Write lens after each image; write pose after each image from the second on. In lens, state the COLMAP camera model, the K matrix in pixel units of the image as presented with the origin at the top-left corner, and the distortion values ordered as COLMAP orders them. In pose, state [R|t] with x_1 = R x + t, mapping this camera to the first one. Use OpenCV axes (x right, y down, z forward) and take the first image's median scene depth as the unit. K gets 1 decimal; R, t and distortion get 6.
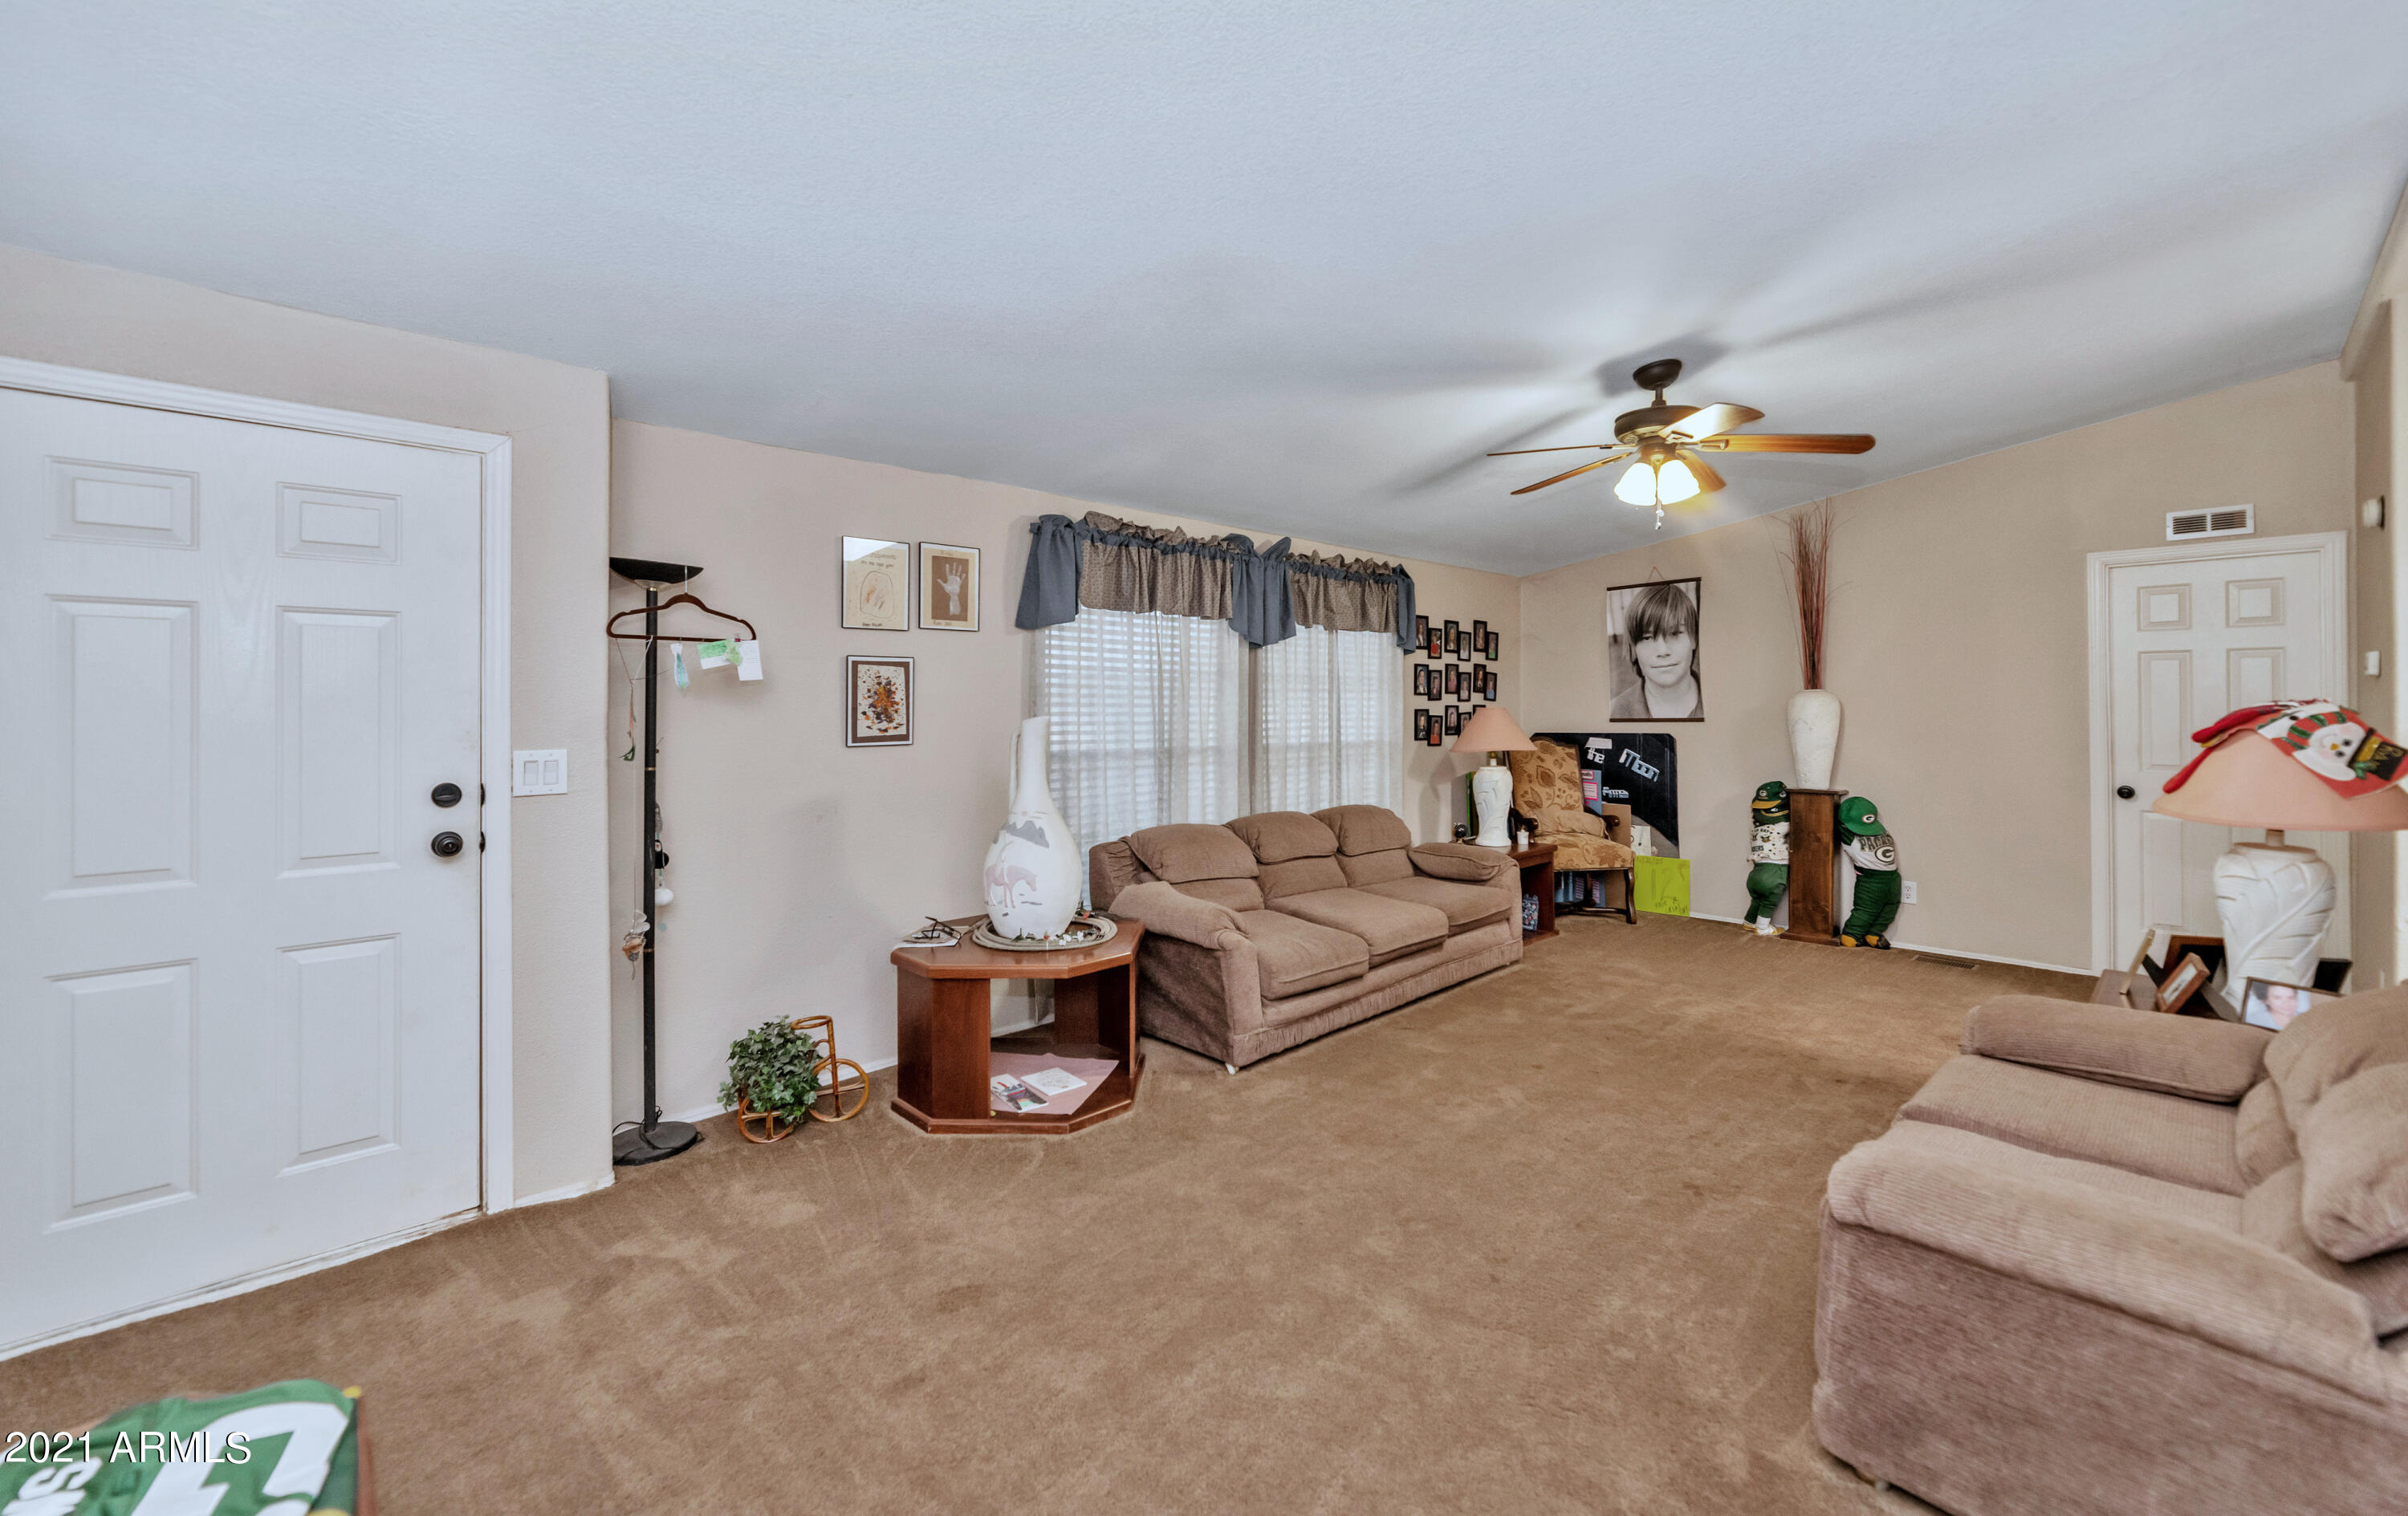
lens RADIAL K [[970.3, 0, 1217.0], [0, 970.3, 701.1], [0, 0, 1]] dist [-0.002571, -0.000042]
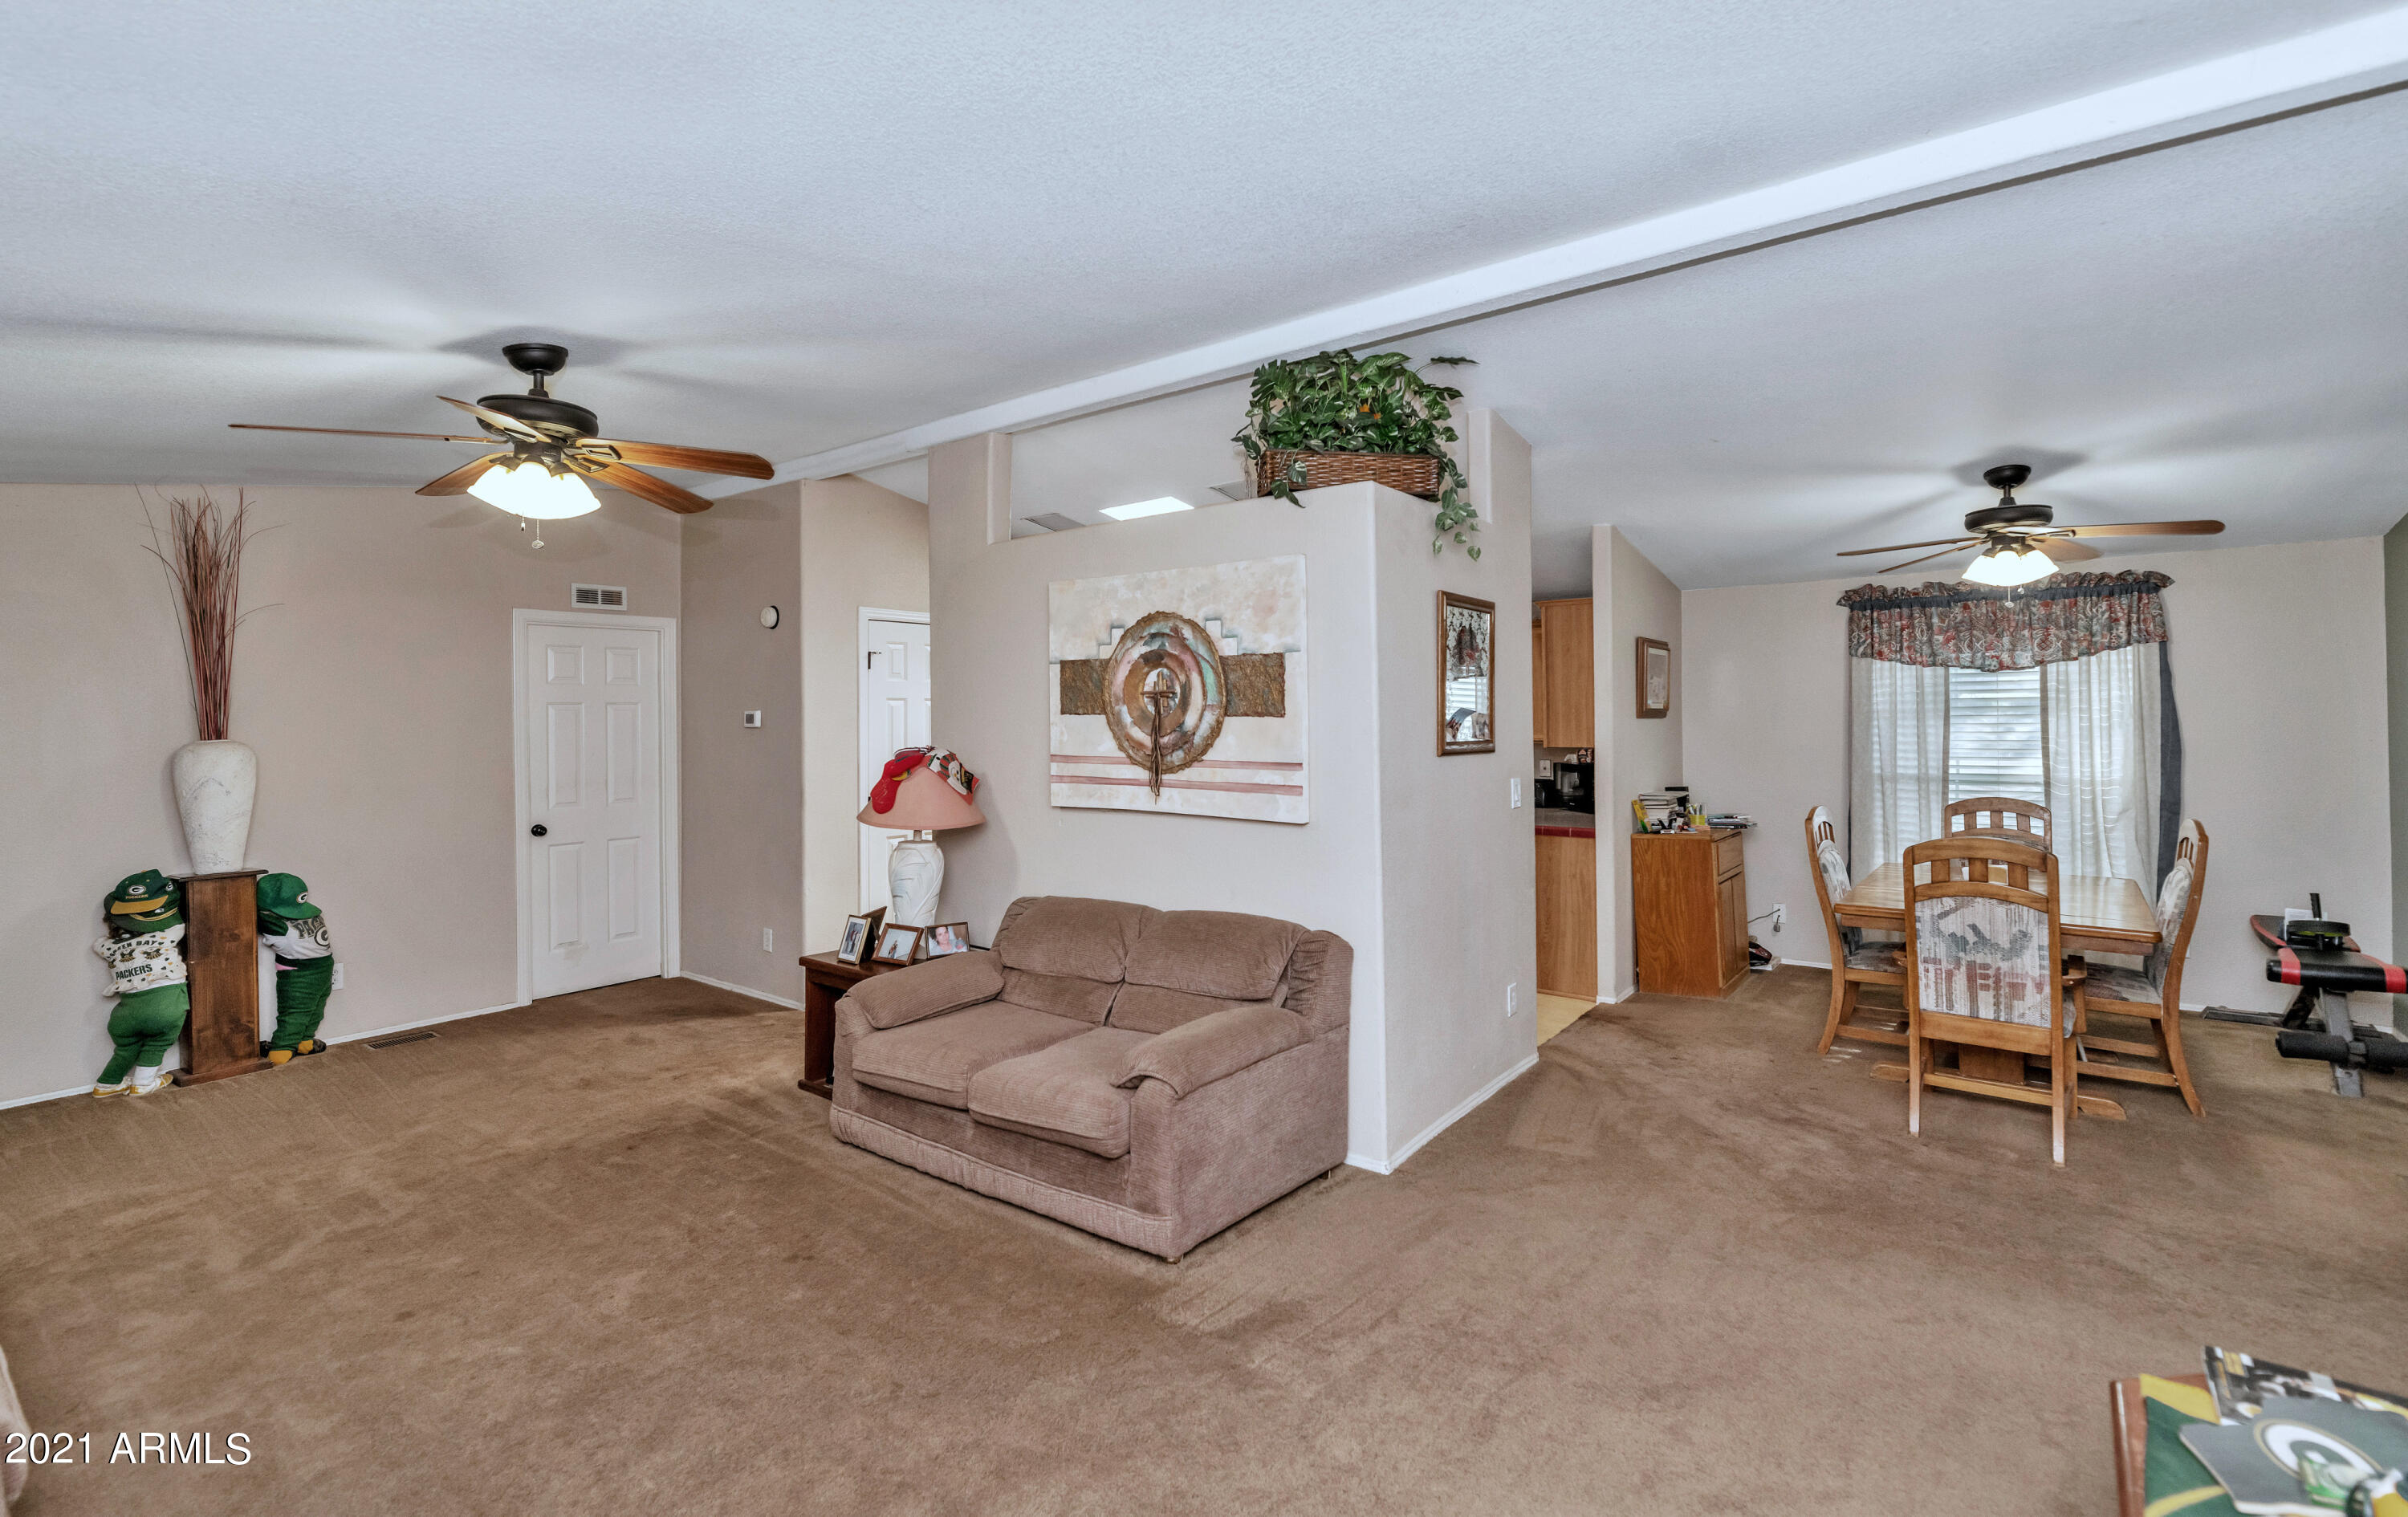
lens RADIAL K [[1075.6, 0, 1203.9], [0, 1075.6, 715.5], [0, 0, 1]] dist [-0.003834, -0.000924]
pose [[-0.149203, 0.006794, 0.988783, -0.332097], [0.010935, 0.999927, -0.005221, -0.018843], [-0.988746, 0.010034, -0.149267, 0.382742]]
